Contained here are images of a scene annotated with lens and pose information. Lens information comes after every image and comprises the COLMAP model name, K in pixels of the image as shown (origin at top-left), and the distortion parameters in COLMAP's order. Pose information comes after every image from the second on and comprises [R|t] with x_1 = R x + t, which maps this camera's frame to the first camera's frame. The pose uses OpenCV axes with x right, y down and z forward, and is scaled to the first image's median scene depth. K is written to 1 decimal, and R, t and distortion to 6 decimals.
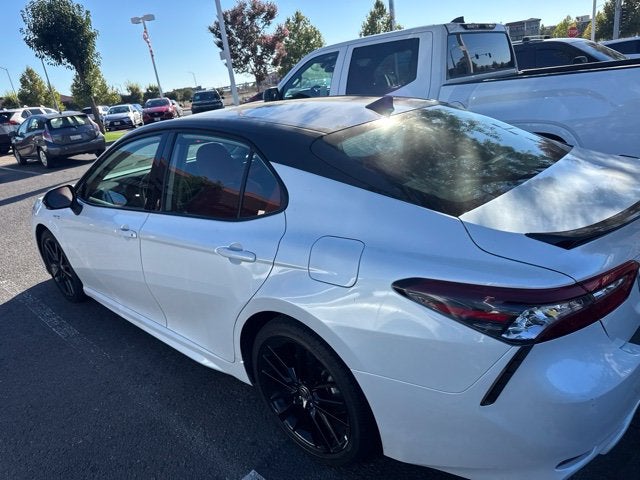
lens RADIAL K [[452.9, 0, 315.8], [0, 452.9, 242.4], [0, 0, 1]] dist [0.026023, -0.033916]
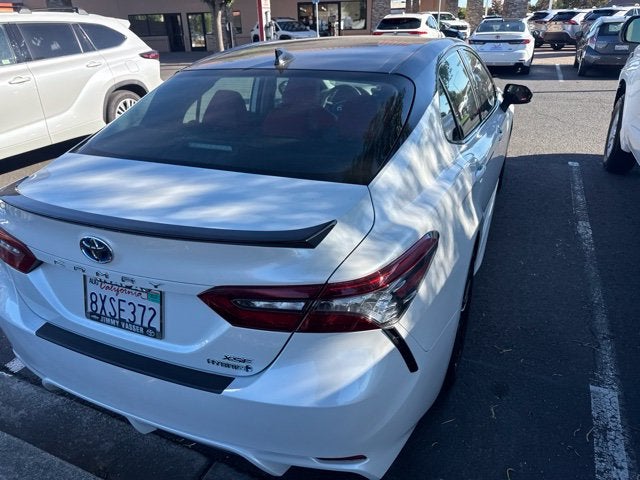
lens RADIAL K [[452.9, 0, 326.0], [0, 452.9, 246.5], [0, 0, 1]] dist [0.026023, -0.033916]
pose [[0.338129, 0.506211, -0.793359, 0.597447], [-0.329616, 0.853317, 0.403985, -0.204996], [0.881489, 0.124905, 0.455386, 0.388189]]
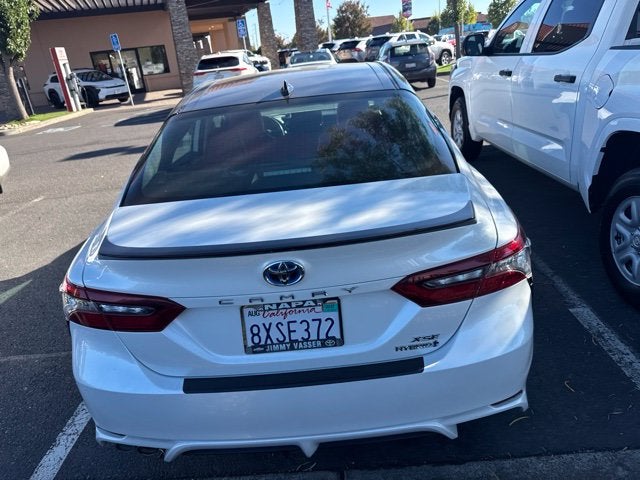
lens RADIAL K [[452.9, 0, 318.6], [0, 452.9, 244.8], [0, 0, 1]] dist [0.026023, -0.033916]
pose [[0.686154, 0.328306, -0.649159, 0.518328], [-0.222418, 0.944315, 0.242485, -0.129060], [0.692620, -0.021997, 0.720967, 0.181838]]
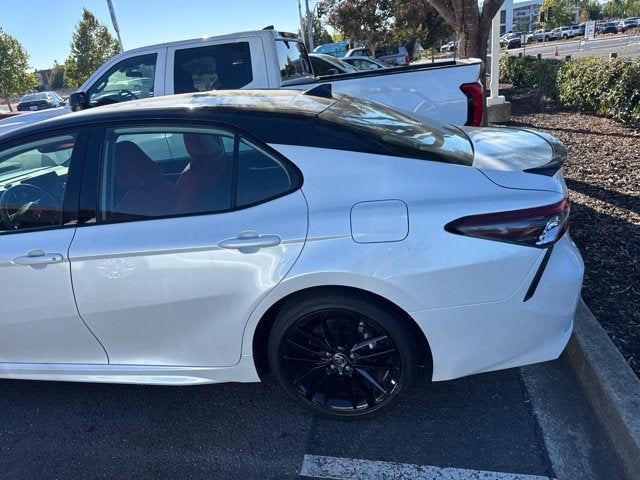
lens RADIAL K [[452.9, 0, 317.0], [0, 452.9, 245.9], [0, 0, 1]] dist [0.026023, -0.033916]
pose [[0.844679, -0.174647, 0.505981, -0.260566], [0.187728, 0.981889, 0.025524, 0.017237], [-0.501275, 0.073427, 0.862167, 0.049792]]
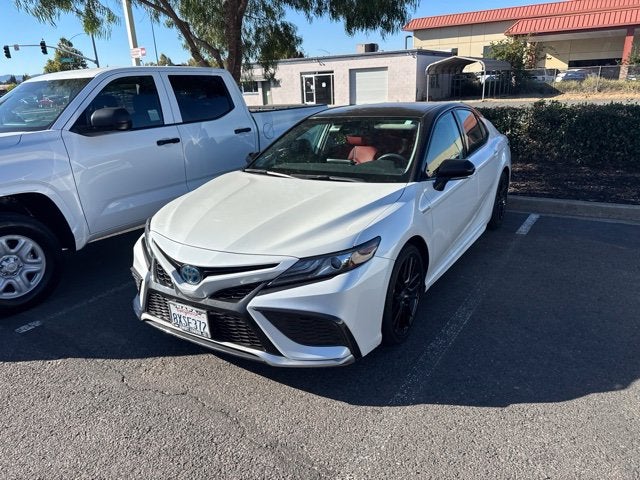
lens RADIAL K [[452.9, 0, 320.8], [0, 452.9, 241.4], [0, 0, 1]] dist [0.026023, -0.033916]
pose [[-0.177422, -0.192006, 0.965223, -1.179694], [0.388742, 0.887350, 0.247972, -0.253499], [-0.904103, 0.419218, -0.082794, 1.080837]]
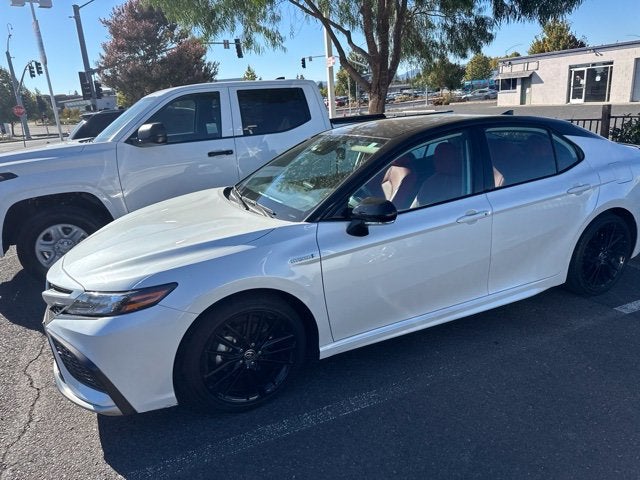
lens RADIAL K [[452.9, 0, 318.2], [0, 452.9, 236.6], [0, 0, 1]] dist [0.026023, -0.033916]
pose [[0.389520, -0.169901, 0.905211, -1.006874], [0.330818, 0.943058, 0.034651, -0.088076], [-0.859554, 0.285963, 0.423547, 0.558422]]
